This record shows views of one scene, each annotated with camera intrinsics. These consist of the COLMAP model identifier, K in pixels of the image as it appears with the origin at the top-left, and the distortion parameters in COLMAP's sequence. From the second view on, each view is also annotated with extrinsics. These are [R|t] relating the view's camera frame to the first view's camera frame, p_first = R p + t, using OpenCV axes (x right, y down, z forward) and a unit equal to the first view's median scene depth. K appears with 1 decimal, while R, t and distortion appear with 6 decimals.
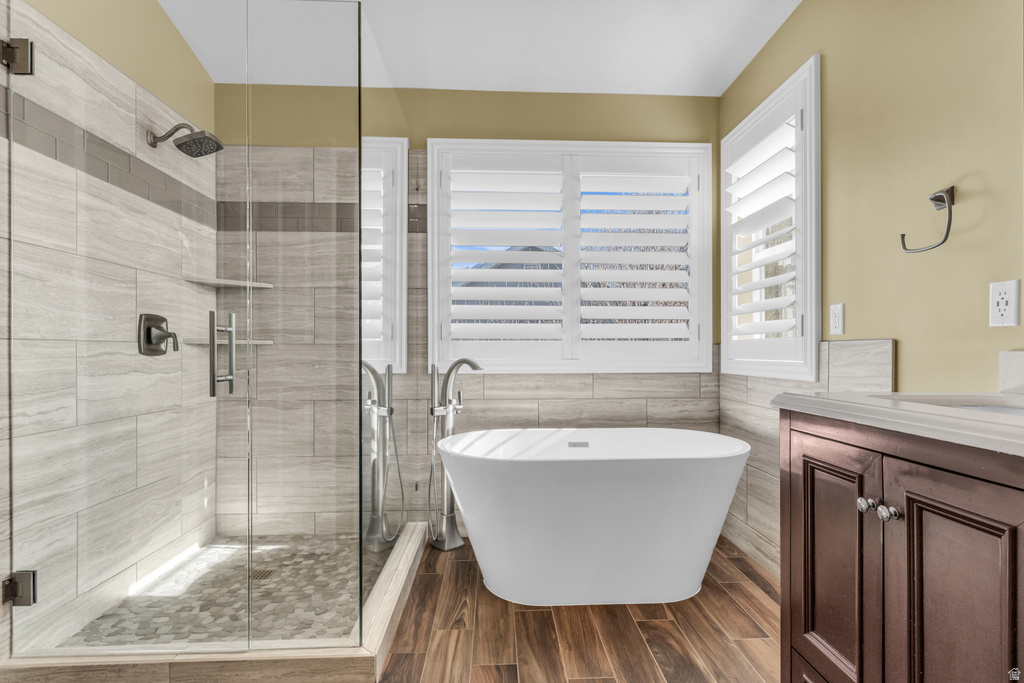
lens RADIAL K [[496.6, 0, 515.3], [0, 496.6, 347.1], [0, 0, 1]] dist [0.001021, -0.001847]
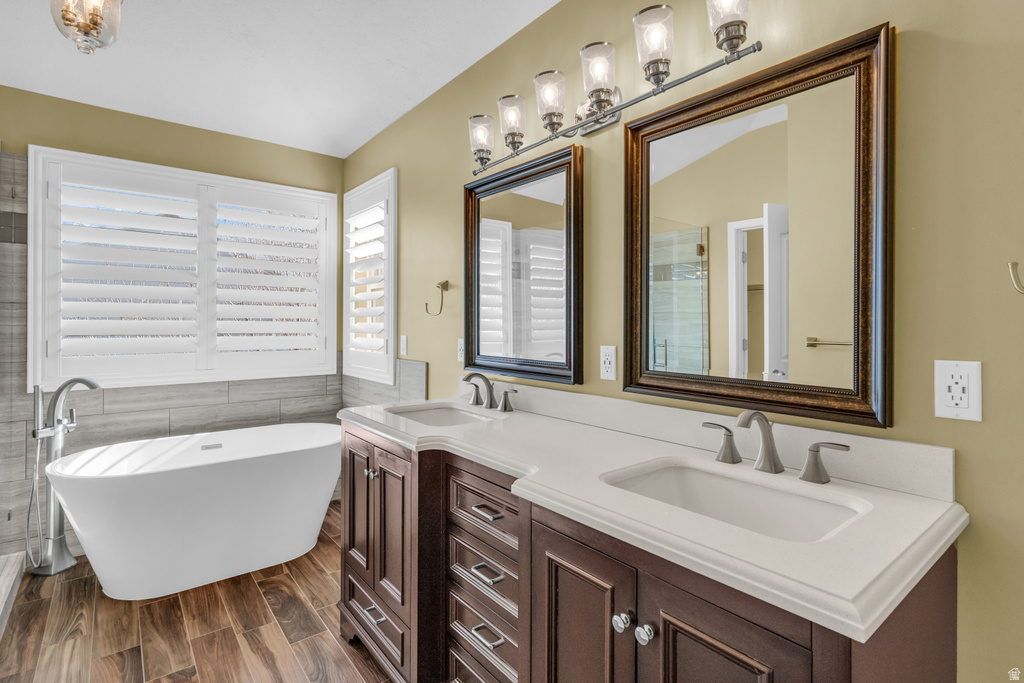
lens RADIAL K [[496.6, 0, 512.5], [0, 496.6, 322.9], [0, 0, 1]] dist [0.001021, -0.001847]
pose [[0.806223, 0.006290, 0.591578, 0.009070], [-0.010650, 0.999936, 0.003883, -0.099320], [-0.591516, -0.009431, 0.806238, -0.318847]]
